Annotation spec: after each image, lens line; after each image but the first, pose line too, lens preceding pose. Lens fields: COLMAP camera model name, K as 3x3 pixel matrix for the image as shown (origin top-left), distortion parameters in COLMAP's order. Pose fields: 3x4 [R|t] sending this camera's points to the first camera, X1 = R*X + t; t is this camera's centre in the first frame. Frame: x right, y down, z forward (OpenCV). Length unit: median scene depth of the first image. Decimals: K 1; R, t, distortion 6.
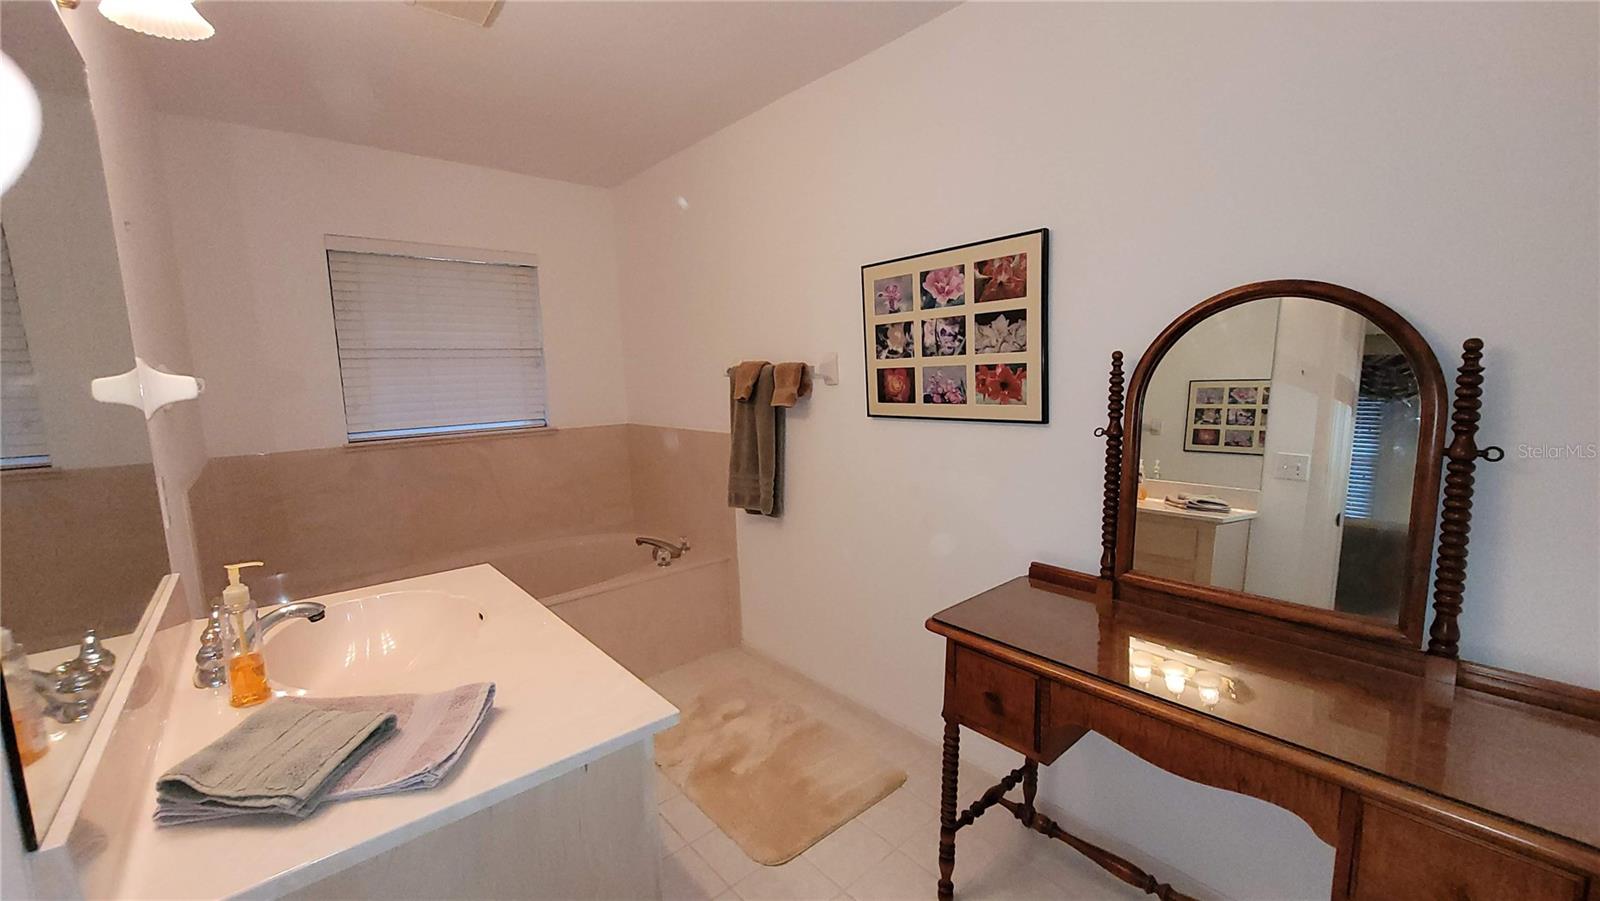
lens RADIAL K [[626.1, 0, 805.8], [0, 626.1, 453.0], [0, 0, 1]] dist [0.001553, -0.000625]
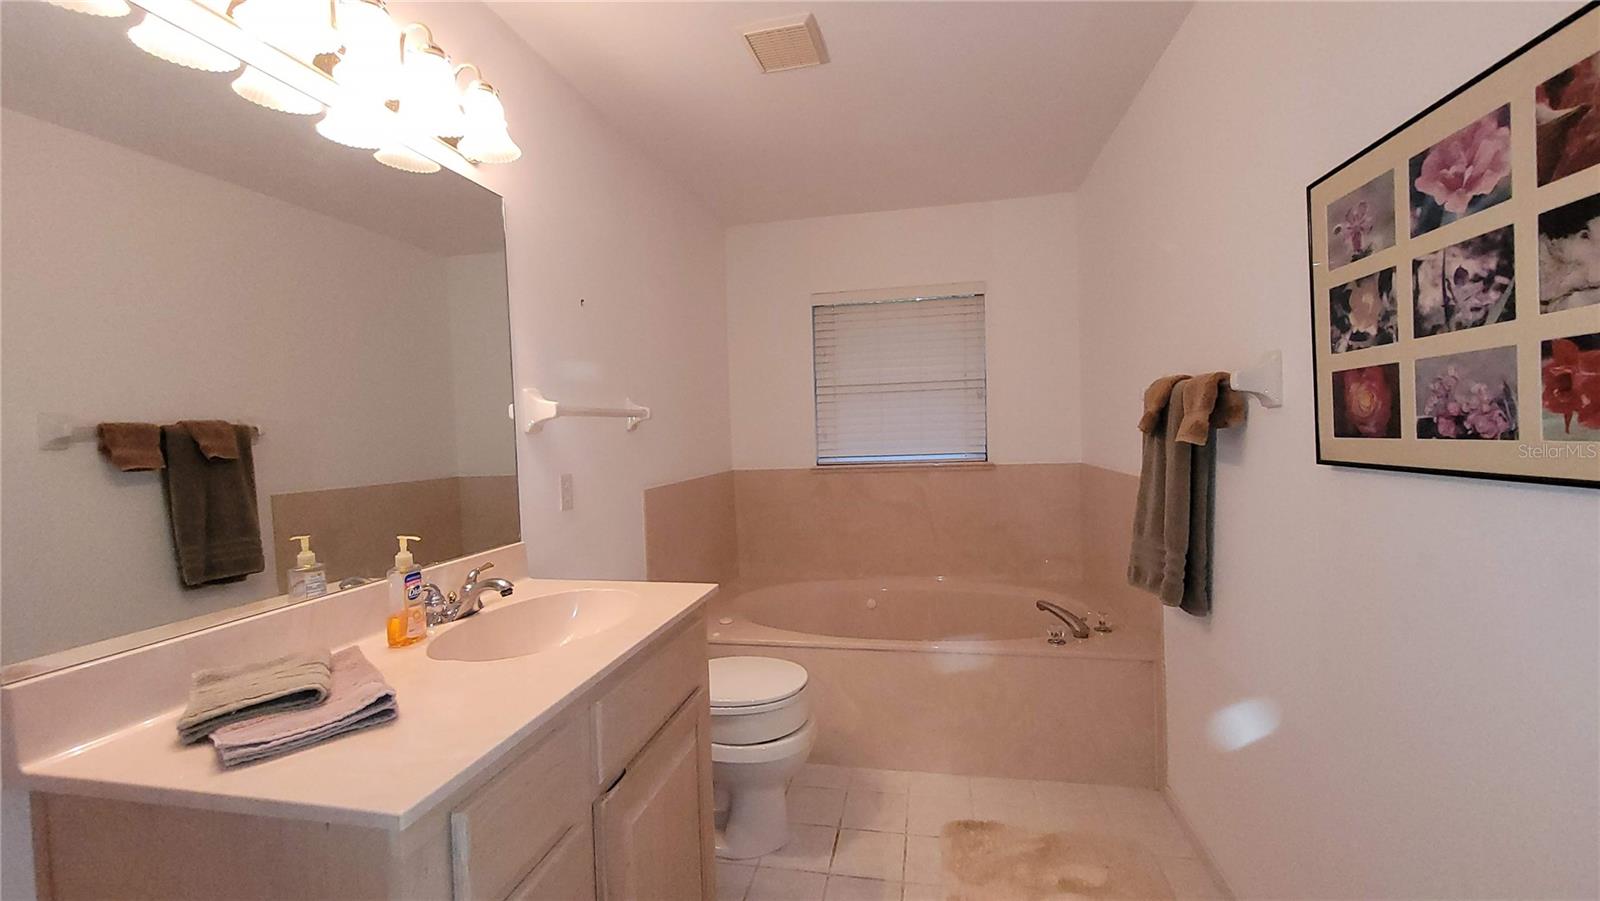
lens RADIAL K [[626.1, 0, 804.0], [0, 626.1, 451.1], [0, 0, 1]] dist [0.001553, -0.000625]
pose [[0.611241, 0.036261, -0.790614, 0.279534], [-0.089222, 0.995739, -0.023310, -0.019317], [0.786400, 0.084789, 0.611871, 0.368526]]
